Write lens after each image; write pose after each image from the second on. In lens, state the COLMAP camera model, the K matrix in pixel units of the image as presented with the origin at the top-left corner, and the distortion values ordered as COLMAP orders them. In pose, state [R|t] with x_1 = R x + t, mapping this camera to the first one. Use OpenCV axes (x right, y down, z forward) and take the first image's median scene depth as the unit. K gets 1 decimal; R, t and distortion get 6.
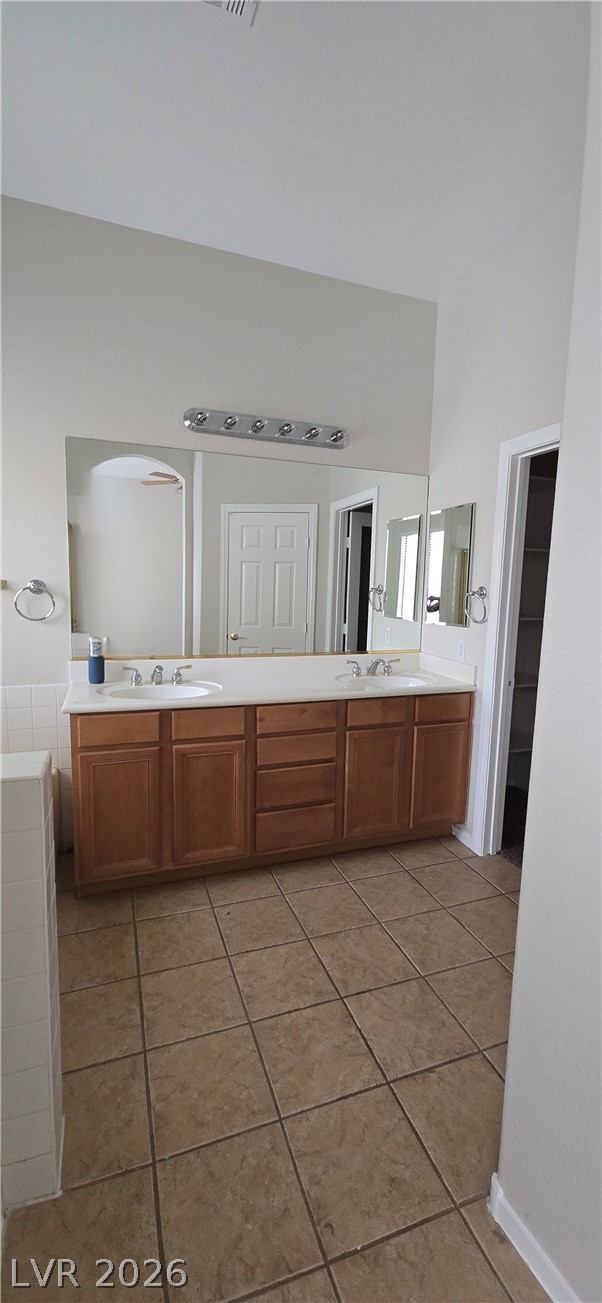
lens RADIAL K [[524.6, 0, 301.0], [0, 524.6, 651.5], [0, 0, 1]] dist [0.000307, -0.010141]
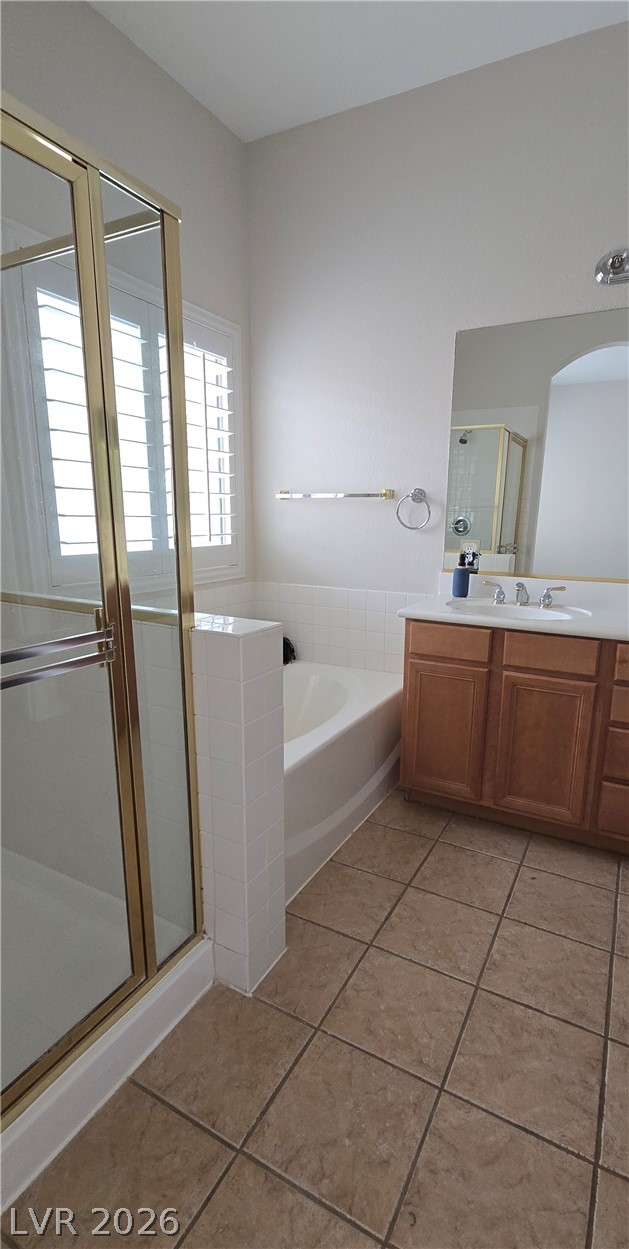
lens RADIAL K [[564.3, 0, 315.2], [0, 564.3, 638.1], [0, 0, 1]] dist [-0.014498, -0.000178]
pose [[0.646593, 0.144205, -0.749081, 0.267319], [-0.082340, 0.989426, 0.119399, 0.041552], [0.758378, -0.015523, 0.651630, 0.161370]]
